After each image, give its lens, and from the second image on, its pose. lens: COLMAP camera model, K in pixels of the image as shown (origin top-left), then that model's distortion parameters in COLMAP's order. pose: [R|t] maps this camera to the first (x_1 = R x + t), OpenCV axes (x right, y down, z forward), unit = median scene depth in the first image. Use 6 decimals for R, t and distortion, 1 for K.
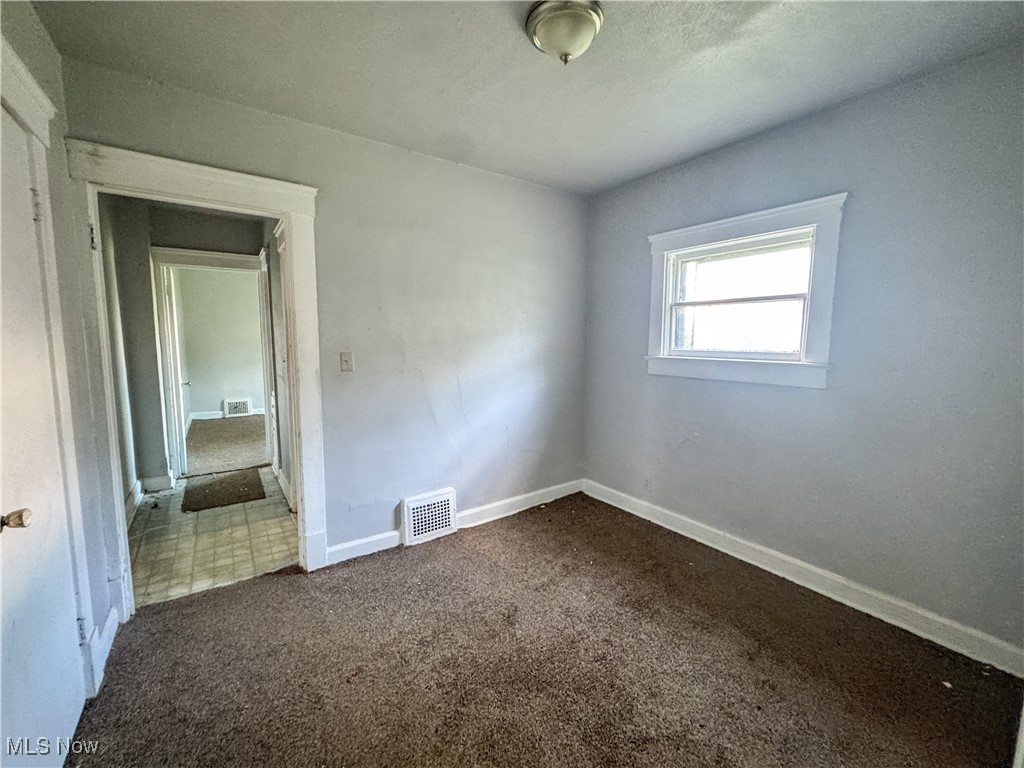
lens RADIAL K [[418.1, 0, 508.6], [0, 418.1, 384.0], [0, 0, 1]] dist [-0.002646, 0.000200]
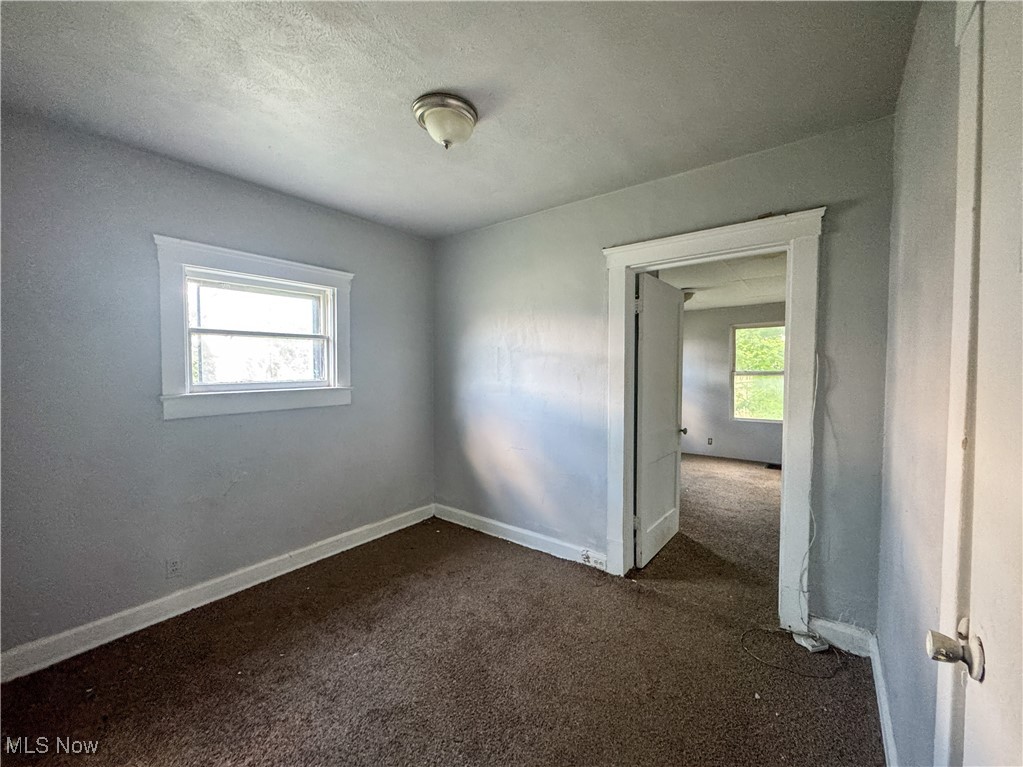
lens RADIAL K [[417.7, 0, 508.1], [0, 417.7, 383.5], [0, 0, 1]] dist [-0.002646, 0.000200]
pose [[-0.309641, -0.045772, 0.949751, -0.628392], [0.102744, 0.991382, 0.081276, -0.097195], [-0.945286, 0.122748, -0.302270, 0.731264]]
